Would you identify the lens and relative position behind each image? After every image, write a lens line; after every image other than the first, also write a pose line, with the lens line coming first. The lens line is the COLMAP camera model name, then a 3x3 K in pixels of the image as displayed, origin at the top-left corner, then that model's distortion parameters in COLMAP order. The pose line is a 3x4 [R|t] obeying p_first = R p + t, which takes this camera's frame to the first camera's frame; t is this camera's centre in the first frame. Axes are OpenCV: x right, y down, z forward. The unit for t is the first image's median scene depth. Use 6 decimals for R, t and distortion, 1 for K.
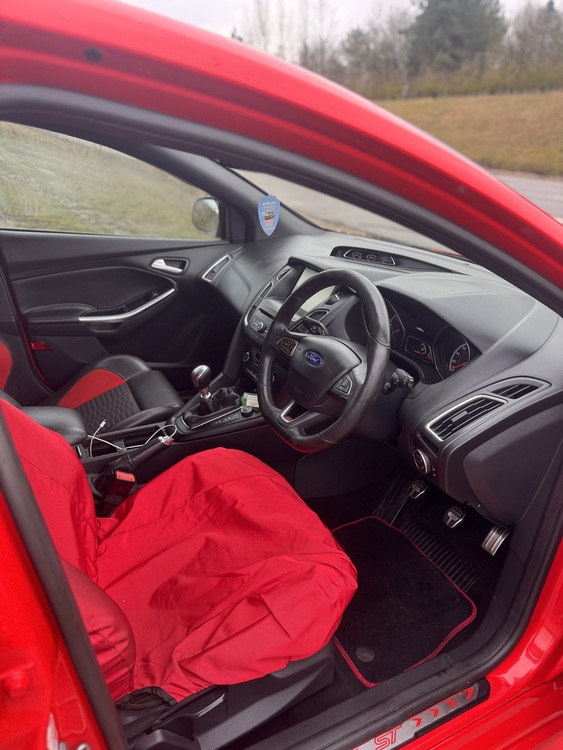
lens RADIAL K [[537.8, 0, 281.5], [0, 537.8, 375.0], [0, 0, 1]] dist [0.132887, -0.117238]
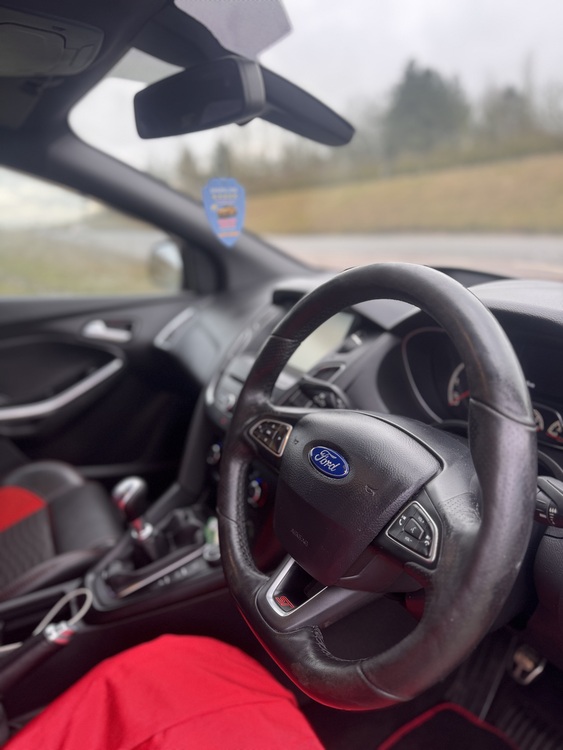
lens RADIAL K [[537.8, 0, 281.5], [0, 537.8, 375.0], [0, 0, 1]] dist [0.132887, -0.117238]
pose [[0.996518, -0.083286, -0.004030, 0.023191], [0.081868, 0.986432, -0.142303, -0.032770], [0.015827, 0.141478, 0.989815, 0.434340]]
